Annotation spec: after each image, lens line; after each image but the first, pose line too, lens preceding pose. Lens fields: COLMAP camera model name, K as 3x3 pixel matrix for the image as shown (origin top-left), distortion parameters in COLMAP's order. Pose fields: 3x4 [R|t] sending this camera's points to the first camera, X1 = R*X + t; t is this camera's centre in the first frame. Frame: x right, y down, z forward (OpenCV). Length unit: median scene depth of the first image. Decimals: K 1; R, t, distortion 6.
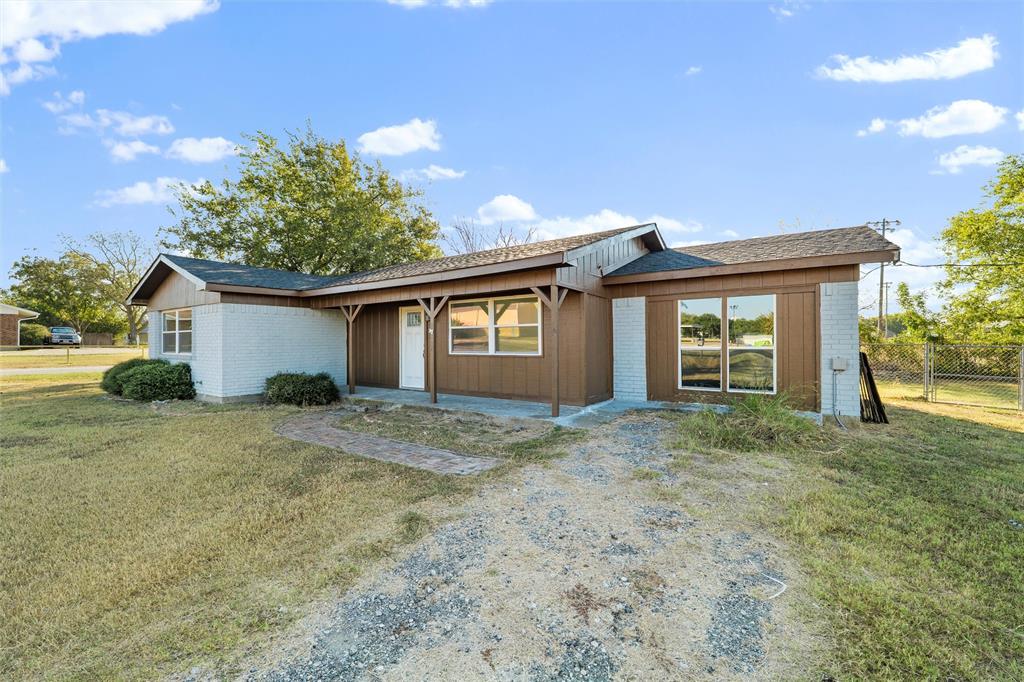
lens RADIAL K [[415.4, 0, 516.9], [0, 415.4, 343.3], [0, 0, 1]] dist [-0.000872, -0.000085]
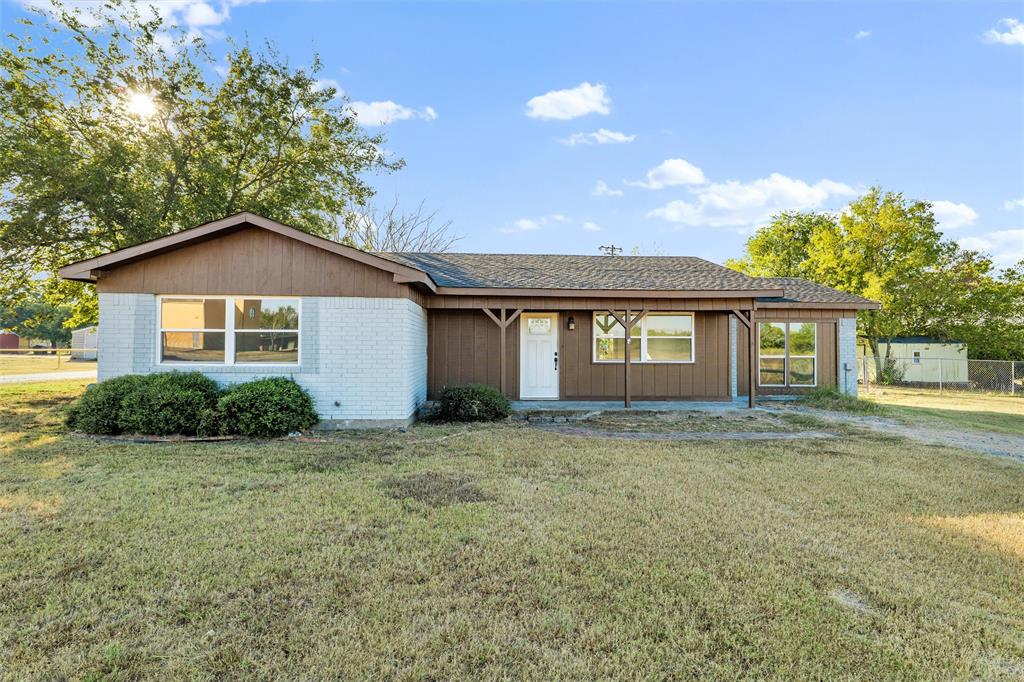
lens RADIAL K [[519.0, 0, 512.8], [0, 519.0, 341.9], [0, 0, 1]] dist [-0.008541, 0.000367]
pose [[0.799190, 0.018681, 0.600788, -1.185923], [-0.008015, 0.999759, -0.020425, 0.003119], [-0.601025, 0.011508, 0.799148, 0.093813]]
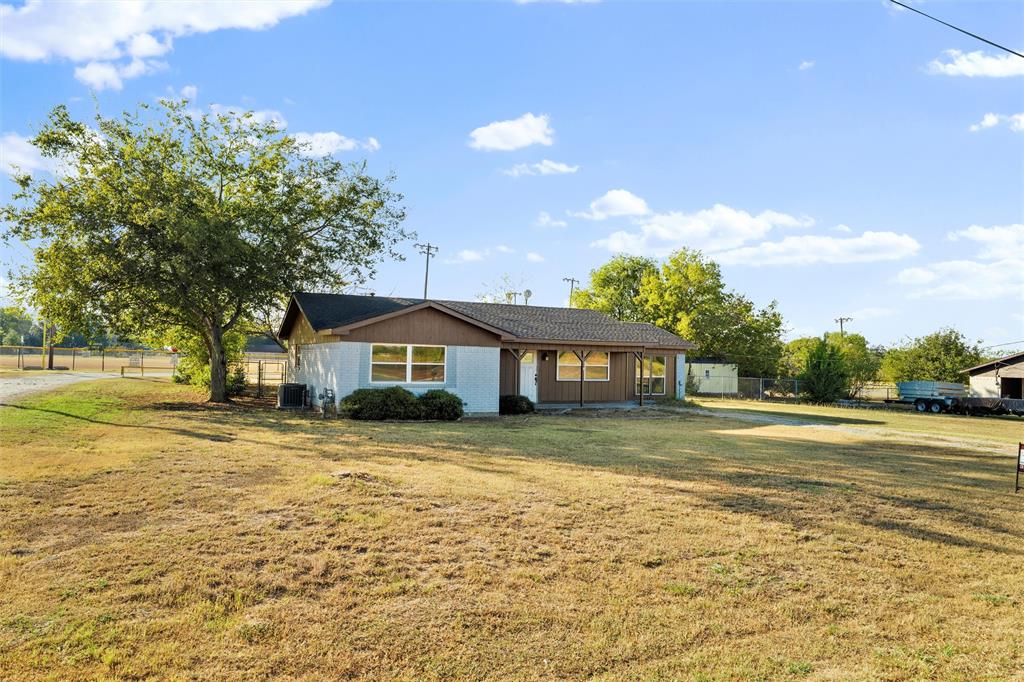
lens RADIAL K [[691.4, 0, 519.2], [0, 691.4, 335.8], [0, 0, 1]] dist [-0.025612, -0.004637]
pose [[0.490838, 0.044857, 0.870095, -2.935328], [-0.023832, 0.998991, -0.038058, -0.049134], [-0.870925, -0.002056, 0.491412, -0.283876]]
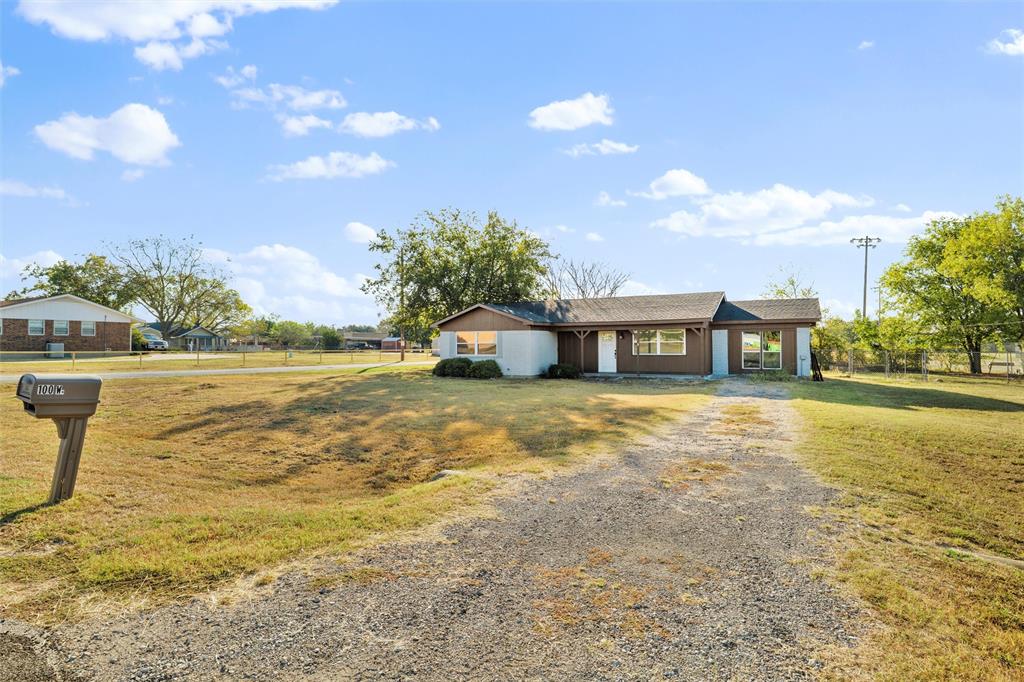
lens RADIAL K [[519.0, 0, 509.1], [0, 519.0, 341.6], [0, 0, 1]] dist [-0.008541, 0.000367]
pose [[0.996158, 0.001132, 0.087568, -1.091173], [0.000029, 0.999912, -0.013264, -0.006611], [-0.087575, 0.013215, 0.996070, -1.672194]]
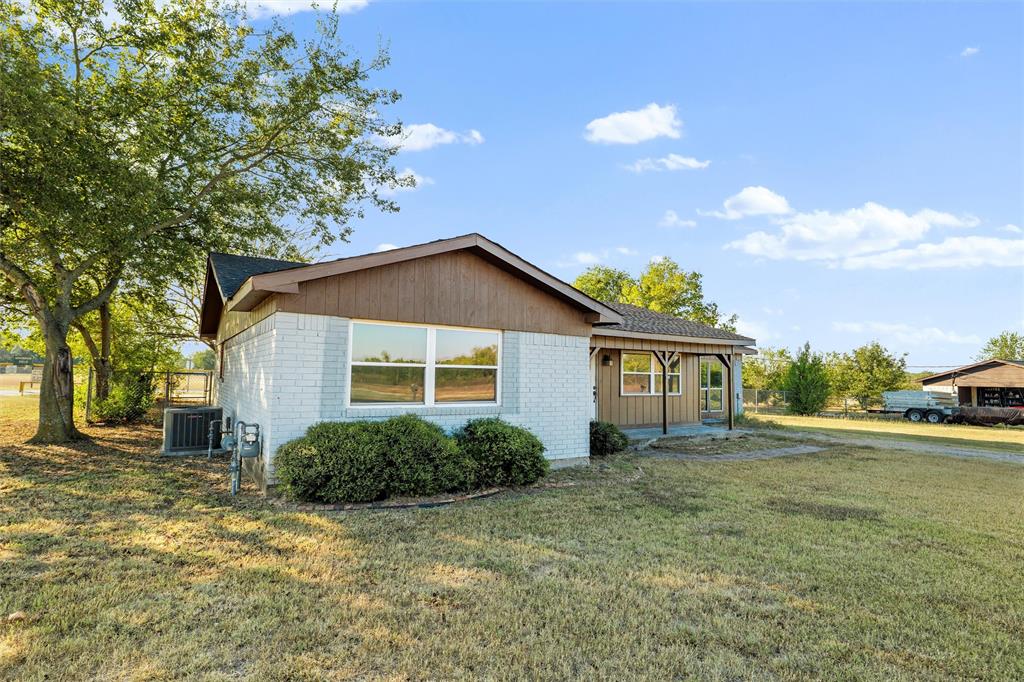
lens RADIAL K [[519.0, 0, 515.1], [0, 519.0, 338.4], [0, 0, 1]] dist [-0.008541, 0.000367]
pose [[0.378165, 0.079489, 0.922319, -1.771588], [-0.016559, 0.996728, -0.079113, -0.013982], [-0.925590, 0.014645, 0.378244, 0.776285]]
